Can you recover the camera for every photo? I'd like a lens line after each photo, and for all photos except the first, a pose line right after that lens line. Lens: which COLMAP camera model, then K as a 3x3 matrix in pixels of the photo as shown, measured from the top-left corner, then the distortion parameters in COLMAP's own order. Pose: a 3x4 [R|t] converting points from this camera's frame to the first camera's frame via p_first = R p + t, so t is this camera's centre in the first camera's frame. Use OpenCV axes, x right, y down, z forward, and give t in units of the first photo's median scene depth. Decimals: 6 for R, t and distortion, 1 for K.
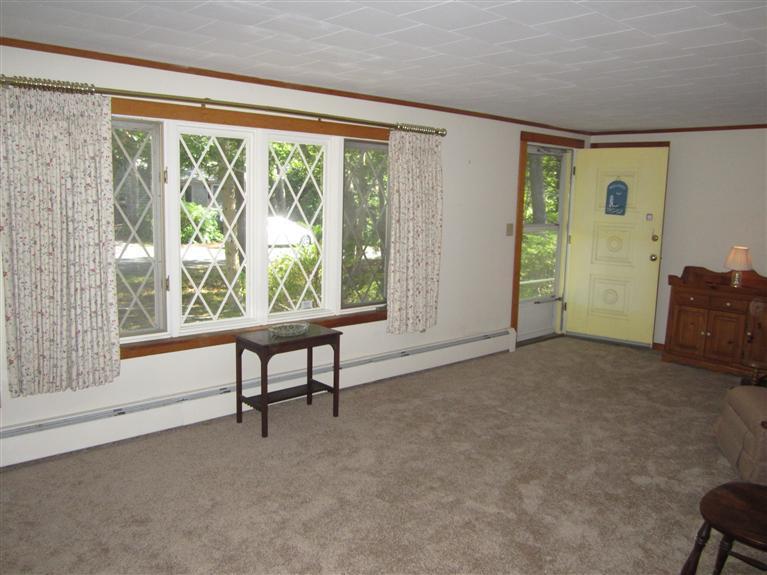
lens RADIAL K [[627.8, 0, 383.5], [0, 627.8, 287.5], [0, 0, 1]] dist [-0.050583, 0.004480]
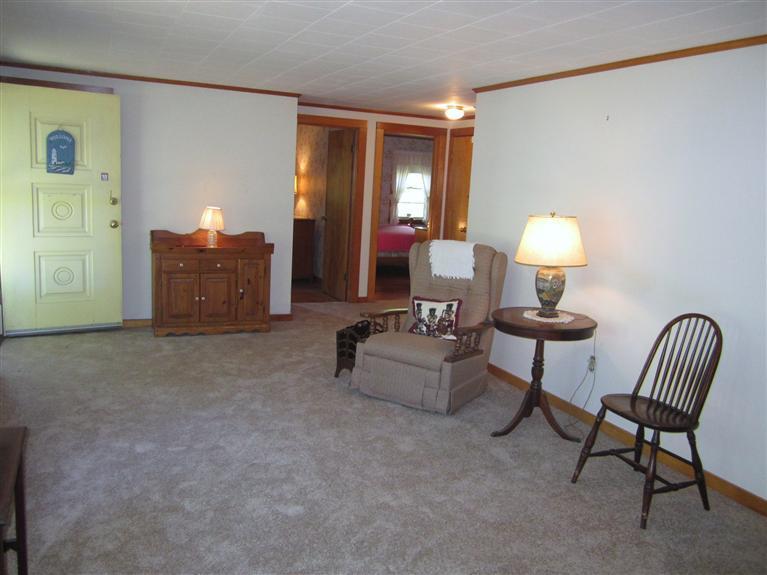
lens RADIAL K [[627.8, 0, 383.5], [0, 627.8, 287.5], [0, 0, 1]] dist [-0.050583, 0.004480]
pose [[0.304040, -0.165652, 0.938147, -0.307338], [0.088022, 0.985438, 0.145475, -0.059565], [-0.948584, 0.038347, 0.314194, 0.419638]]
